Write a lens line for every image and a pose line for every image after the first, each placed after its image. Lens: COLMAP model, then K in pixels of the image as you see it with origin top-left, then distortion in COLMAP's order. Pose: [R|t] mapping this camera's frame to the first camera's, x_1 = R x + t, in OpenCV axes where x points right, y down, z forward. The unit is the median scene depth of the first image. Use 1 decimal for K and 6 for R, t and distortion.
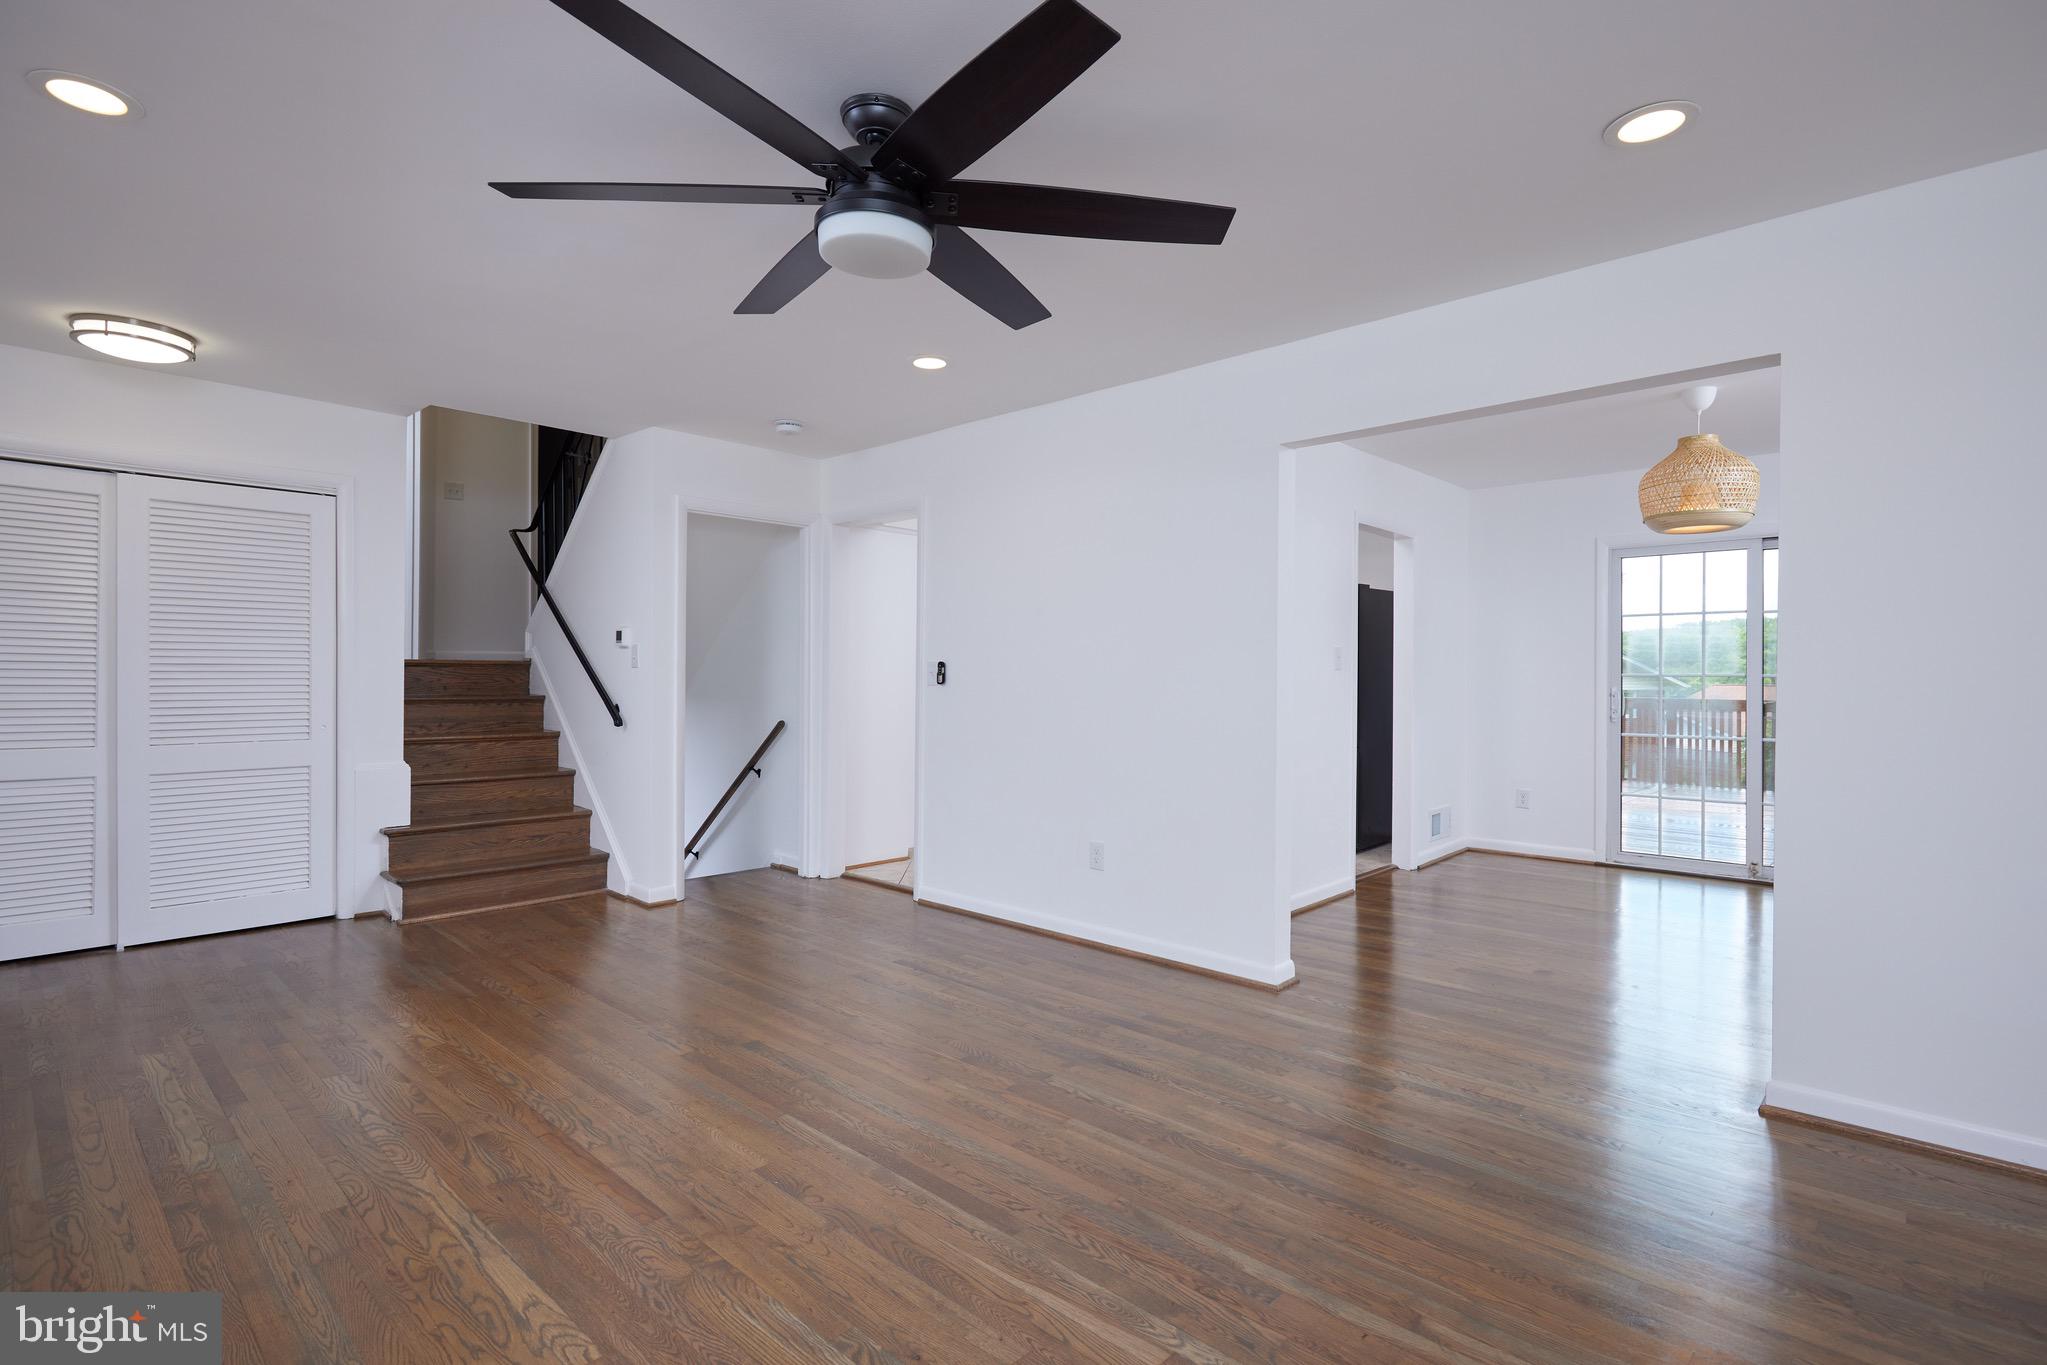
lens RADIAL K [[990.0, 0, 1042.5], [0, 990.0, 683.7], [0, 0, 1]] dist [-0.005113, 0.003356]
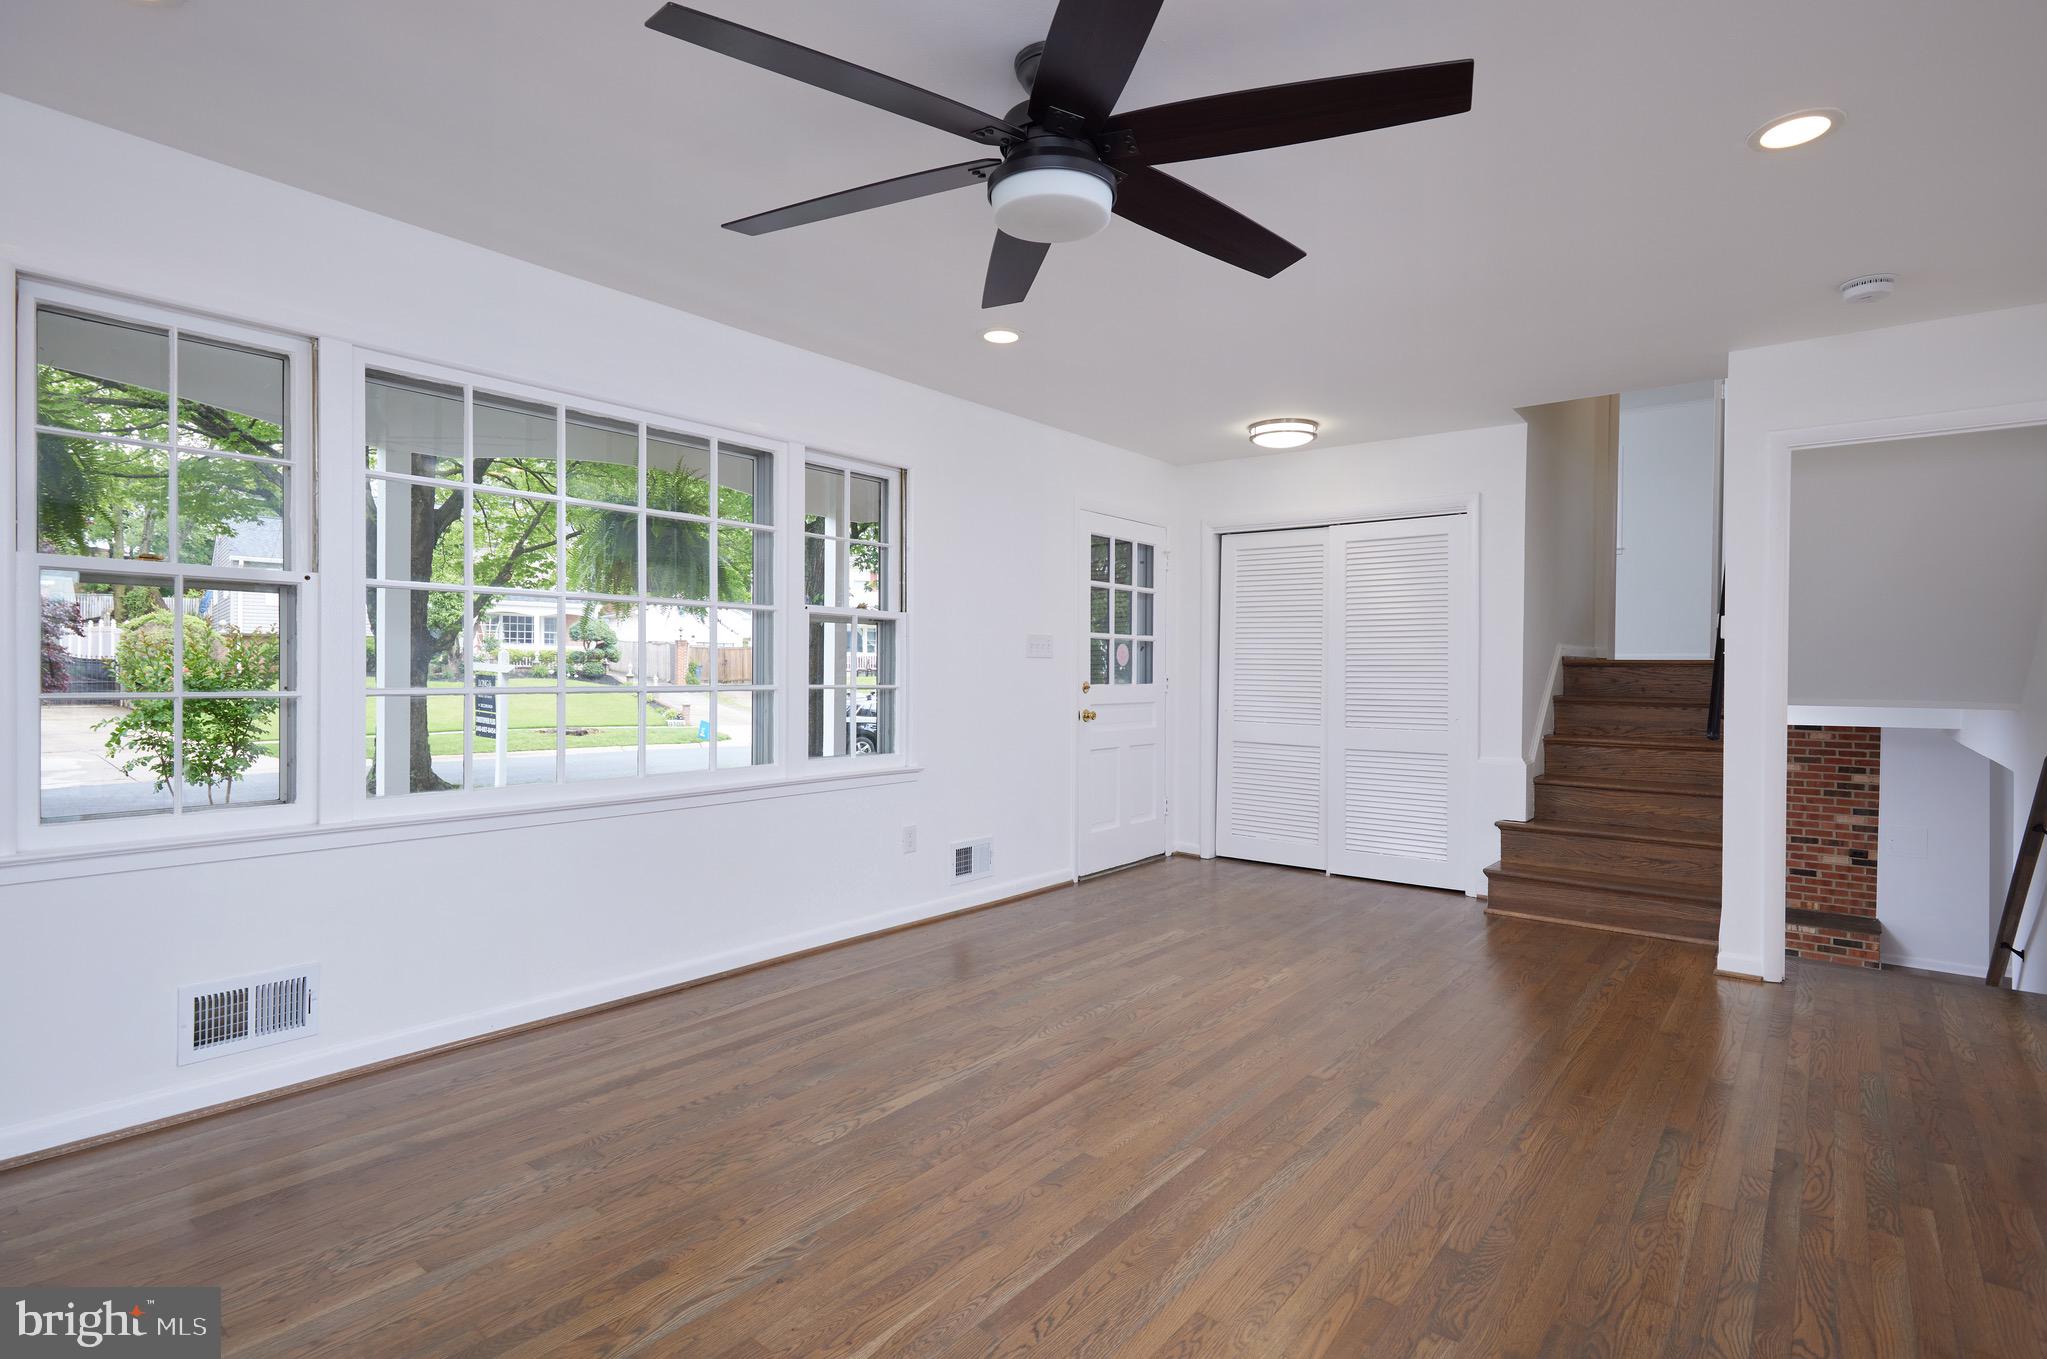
lens RADIAL K [[990.0, 0, 1032.8], [0, 990.0, 675.9], [0, 0, 1]] dist [-0.005113, 0.003356]
pose [[0.067964, -0.002161, -0.997685, 0.588339], [-0.012521, 0.999917, -0.003018, 0.001866], [0.997609, 0.012697, 0.067931, 0.706069]]
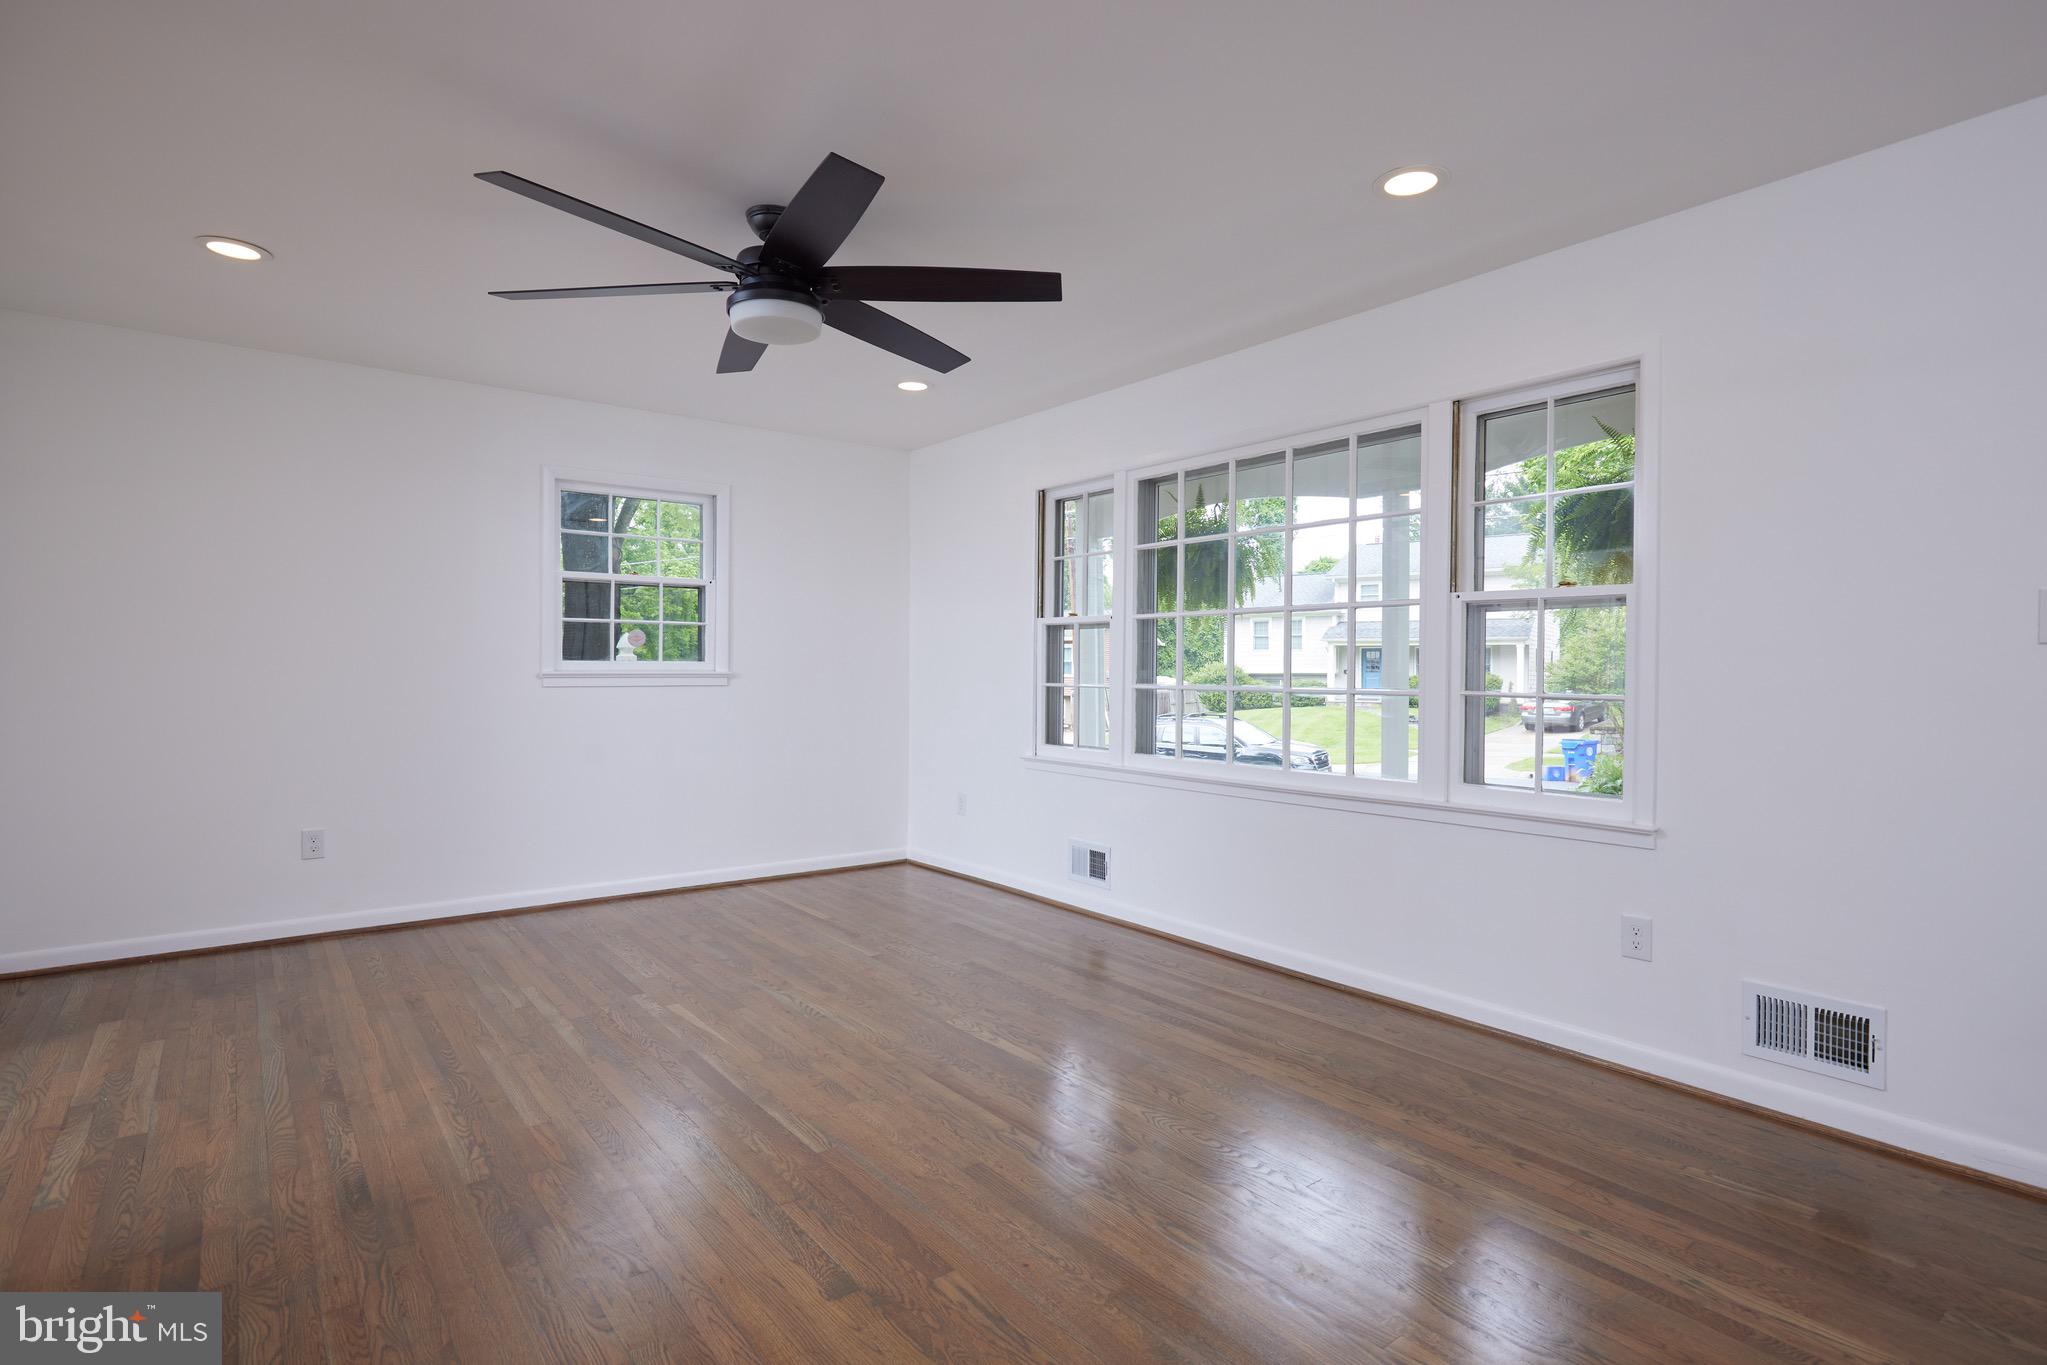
lens RADIAL K [[1030.3, 0, 1043.3], [0, 1030.3, 639.4], [0, 0, 1]] dist [0.027424, -0.001271]
pose [[-0.988125, -0.009734, 0.153344, -0.549878], [-0.013252, 0.999671, -0.021941, -0.011140], [-0.153080, -0.023713, -0.987929, 1.748044]]
